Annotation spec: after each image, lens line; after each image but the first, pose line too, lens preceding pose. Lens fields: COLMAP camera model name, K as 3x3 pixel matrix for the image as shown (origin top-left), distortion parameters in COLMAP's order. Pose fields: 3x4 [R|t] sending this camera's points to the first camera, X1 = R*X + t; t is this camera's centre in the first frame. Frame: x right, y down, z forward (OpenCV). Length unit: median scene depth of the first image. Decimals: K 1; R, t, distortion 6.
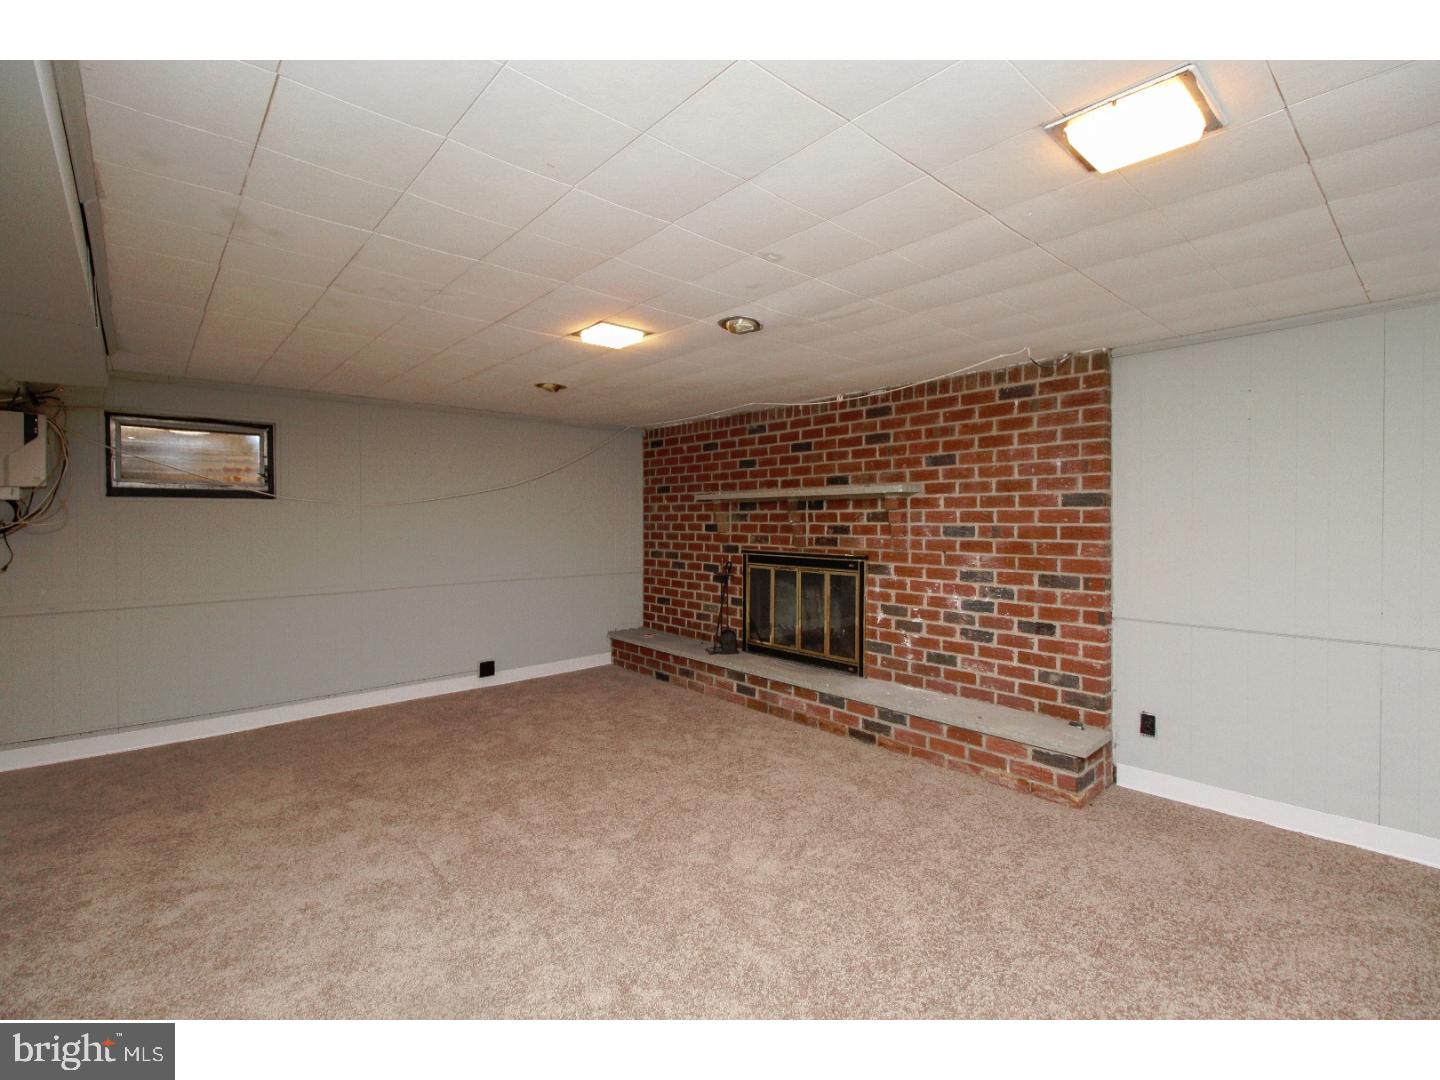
lens RADIAL K [[654.5, 0, 711.9], [0, 654.5, 502.2], [0, 0, 1]] dist [0.004688, -0.006191]
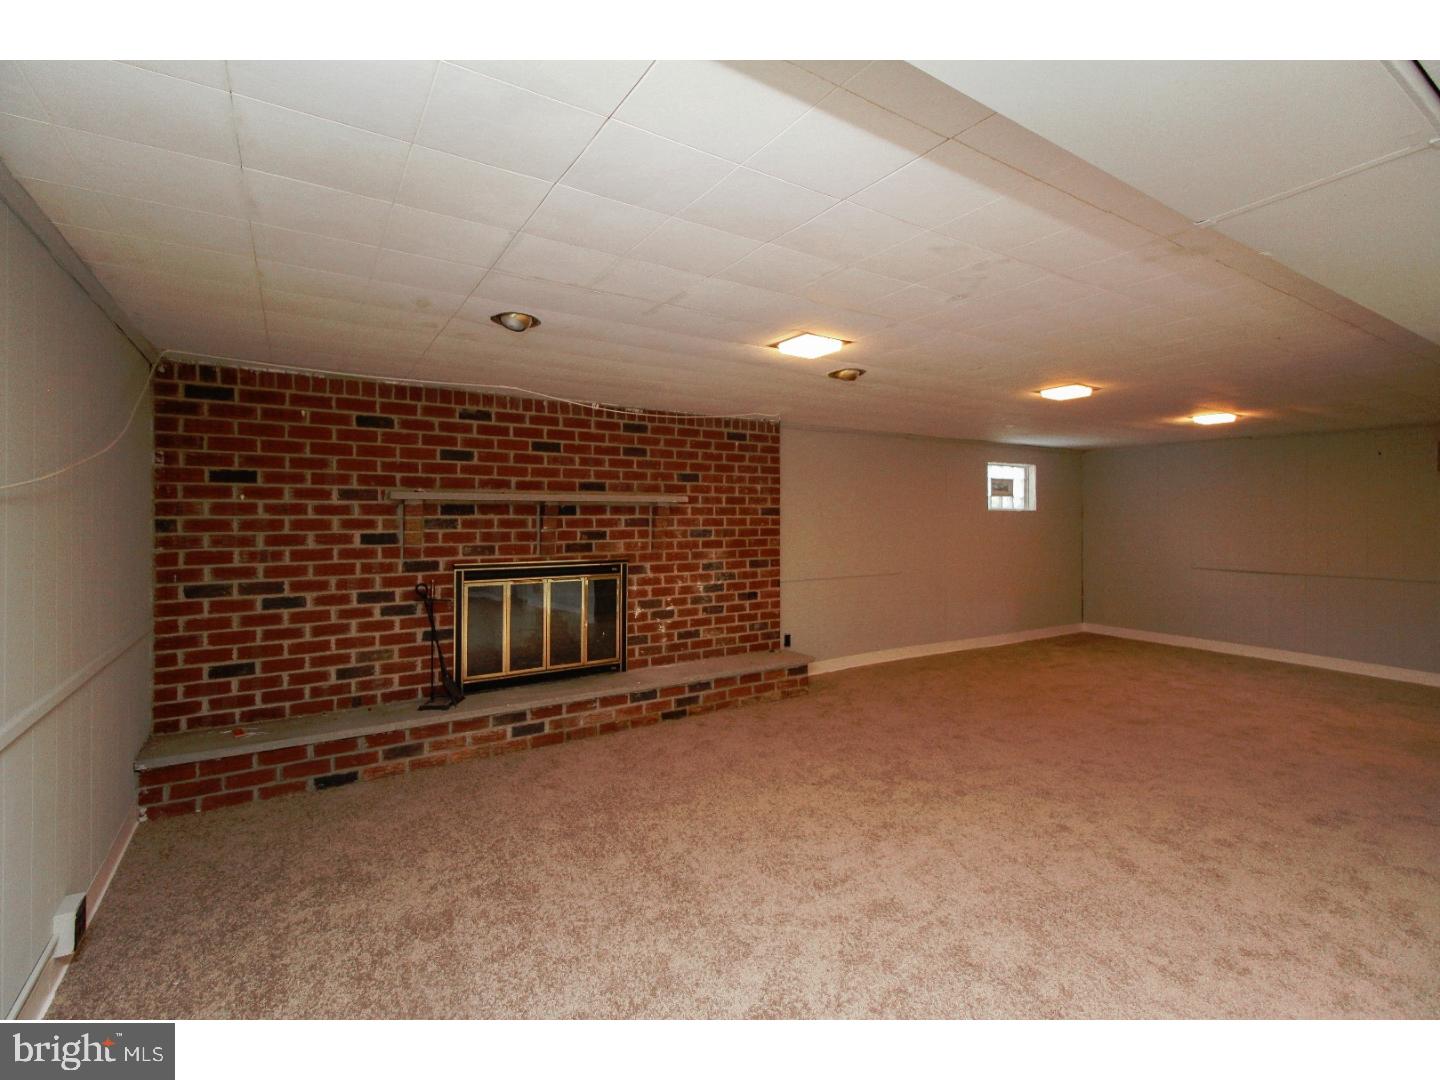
lens RADIAL K [[665.3, 0, 706.9], [0, 665.3, 491.8], [0, 0, 1]] dist [0.010763, -0.000831]
pose [[0.141882, 0.037700, 0.989165, -0.897400], [-0.024597, 0.999100, -0.034551, 0.006823], [-0.989578, -0.019428, 0.142682, 0.761075]]
